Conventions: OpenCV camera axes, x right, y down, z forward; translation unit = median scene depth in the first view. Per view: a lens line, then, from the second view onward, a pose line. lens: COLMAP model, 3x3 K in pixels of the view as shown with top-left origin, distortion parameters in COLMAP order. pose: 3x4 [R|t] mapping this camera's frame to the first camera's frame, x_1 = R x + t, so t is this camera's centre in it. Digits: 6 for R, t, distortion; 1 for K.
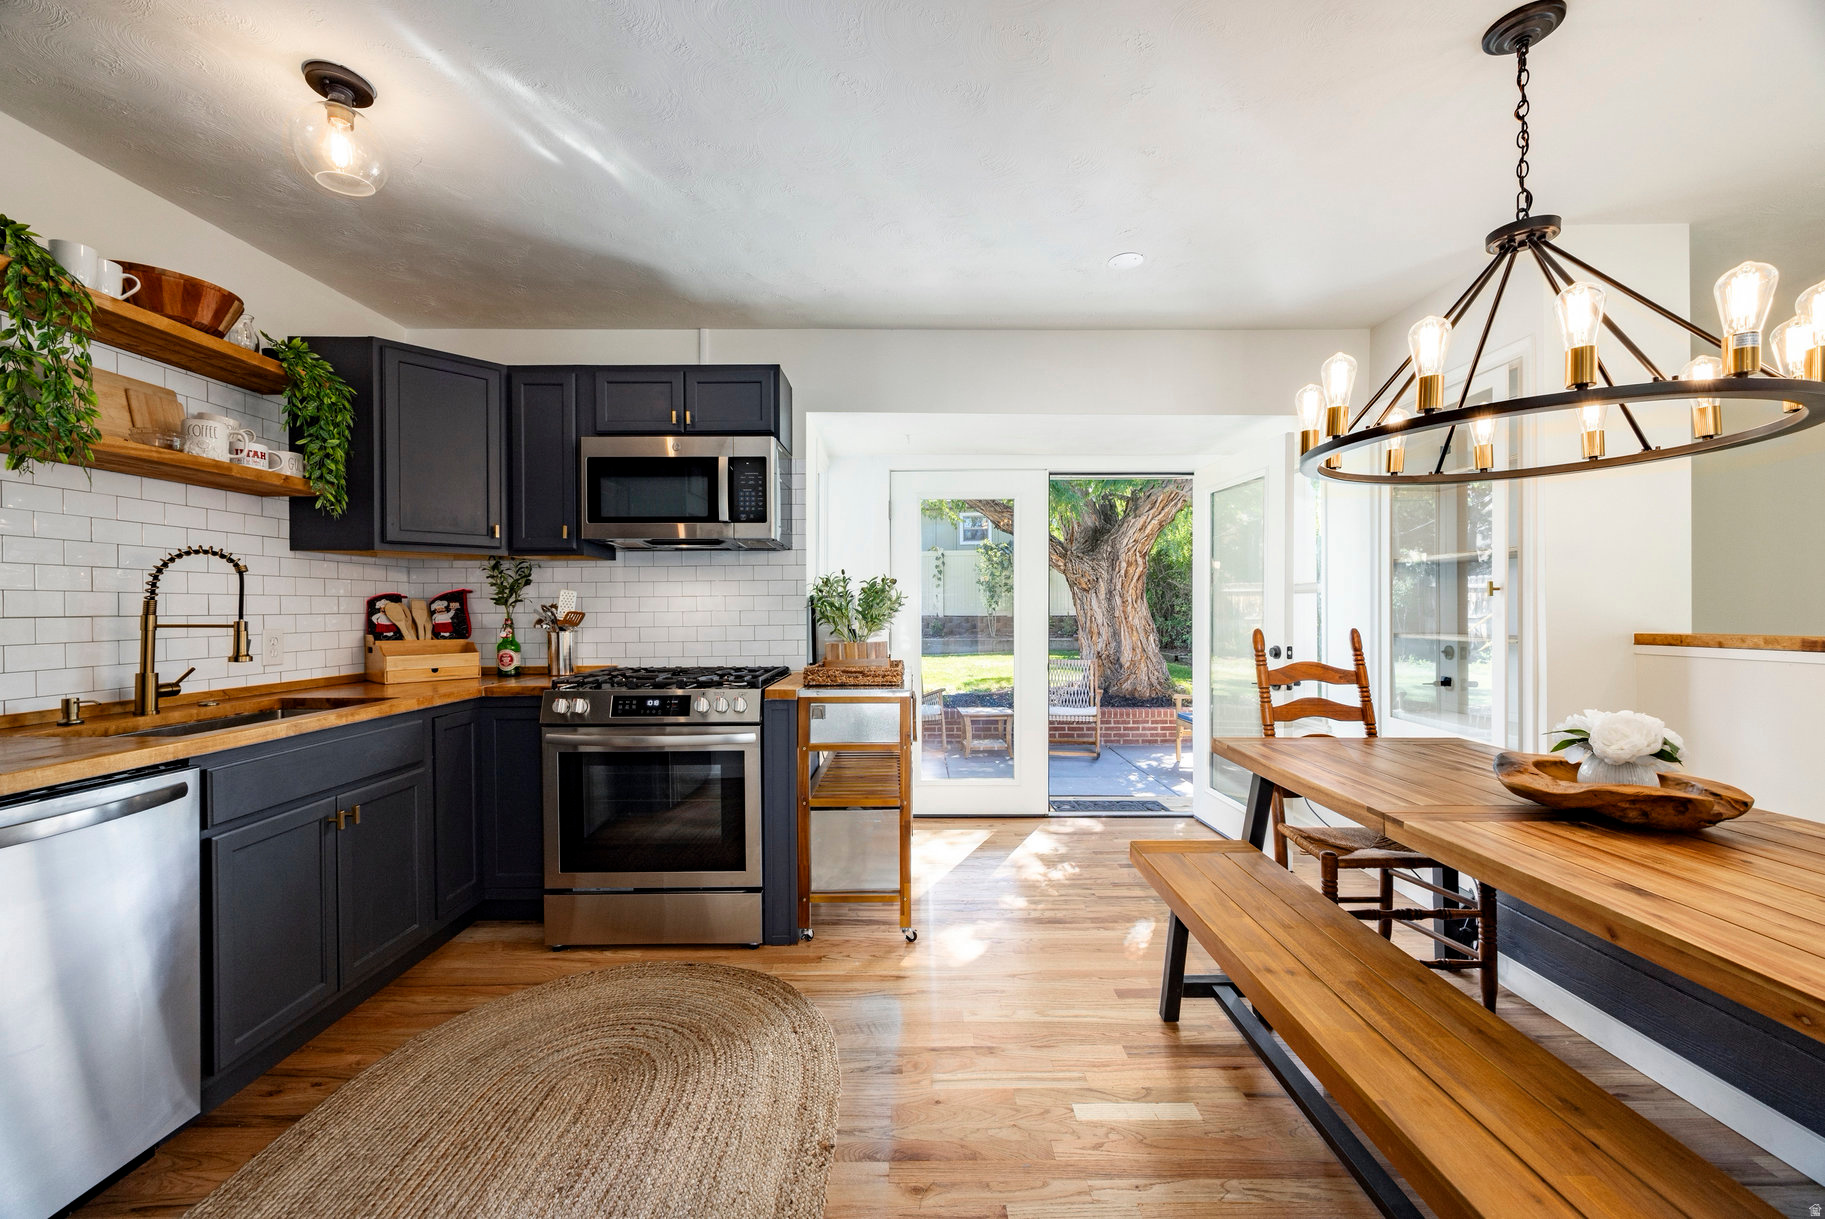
lens RADIAL K [[726.7, 0, 915.7], [0, 726.7, 618.5], [0, 0, 1]] dist [0.010120, 0.000745]
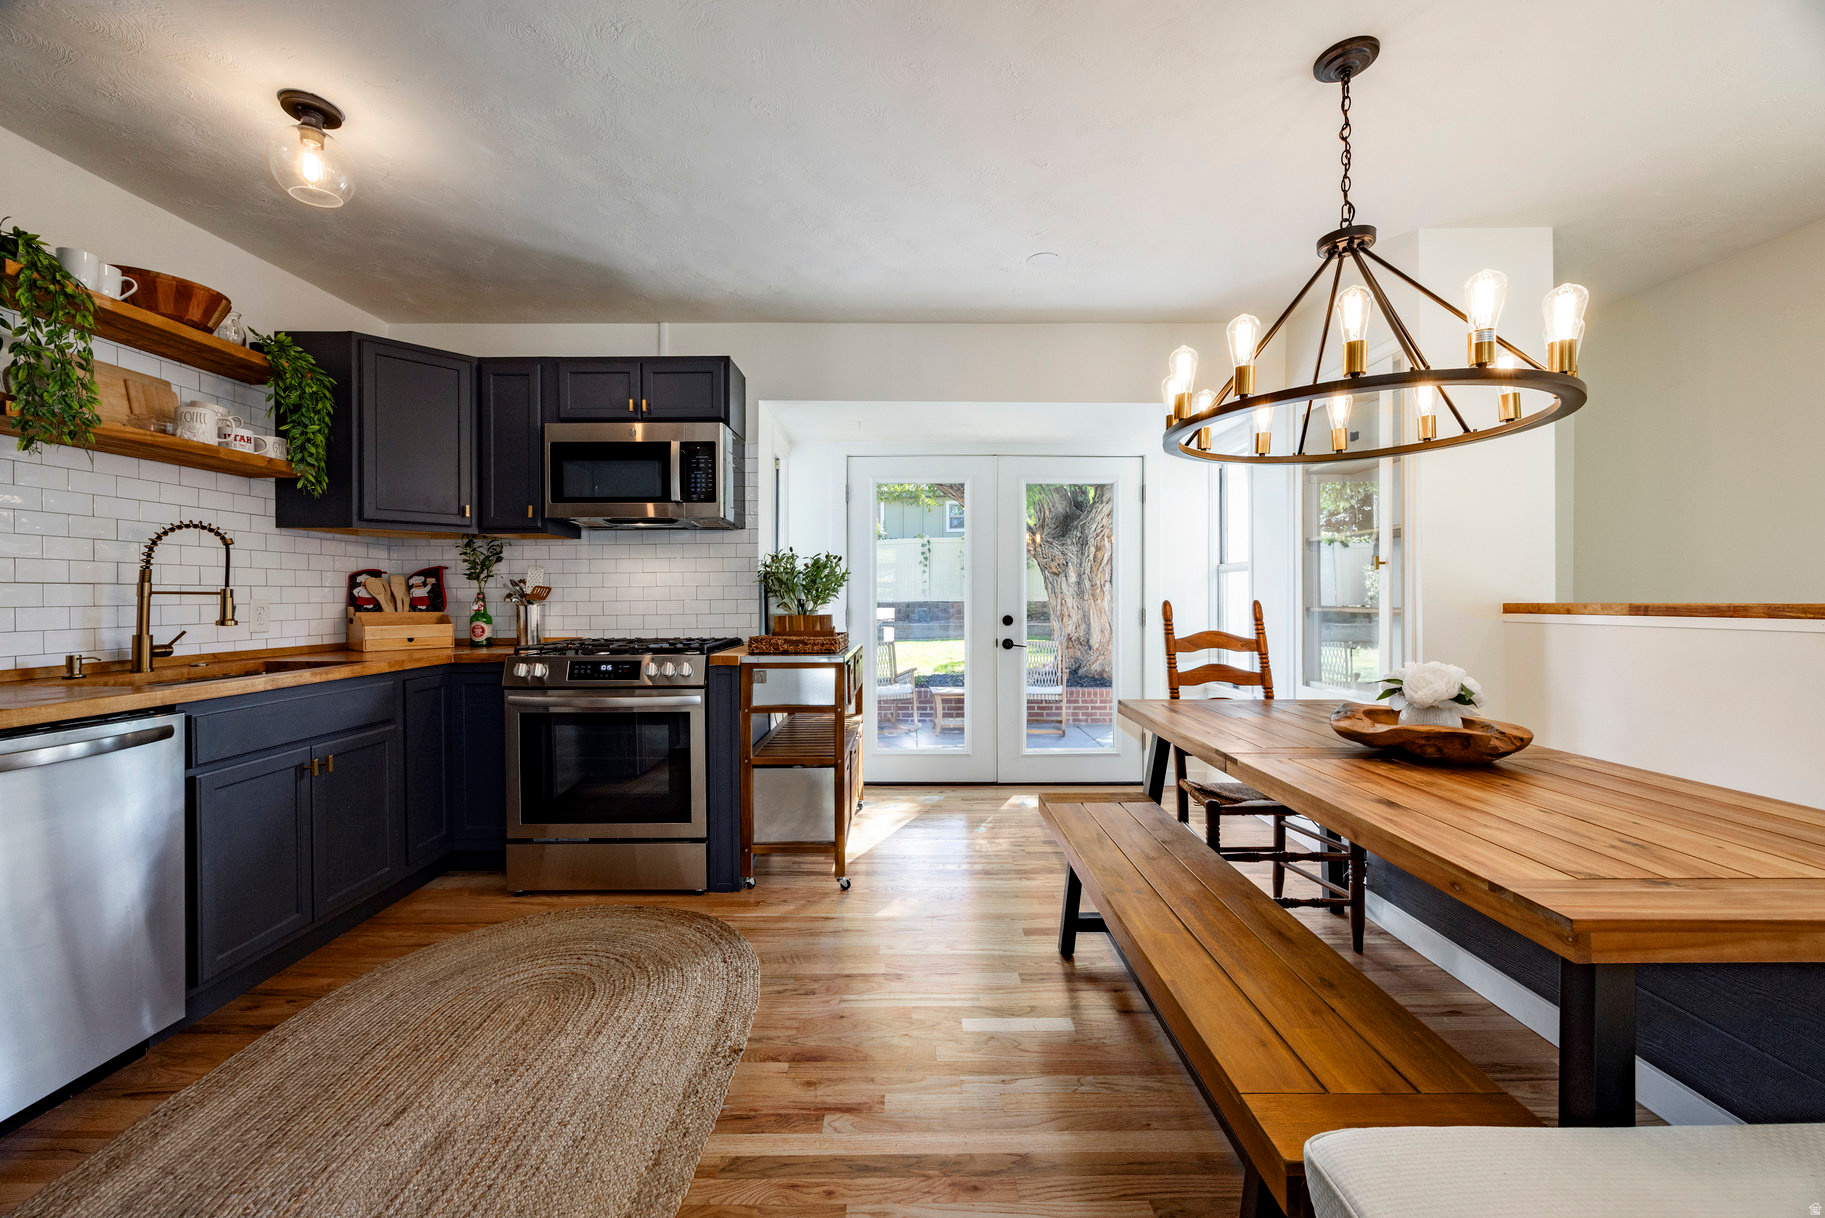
lens RADIAL K [[726.7, 0, 913.7], [0, 726.7, 607.3], [0, 0, 1]] dist [0.010120, 0.000745]
pose [[0.999954, 0.001059, -0.009518, 0.130854], [-0.001081, 0.999997, -0.002297, 0.033988], [0.009515, 0.002307, 0.999952, -0.100916]]
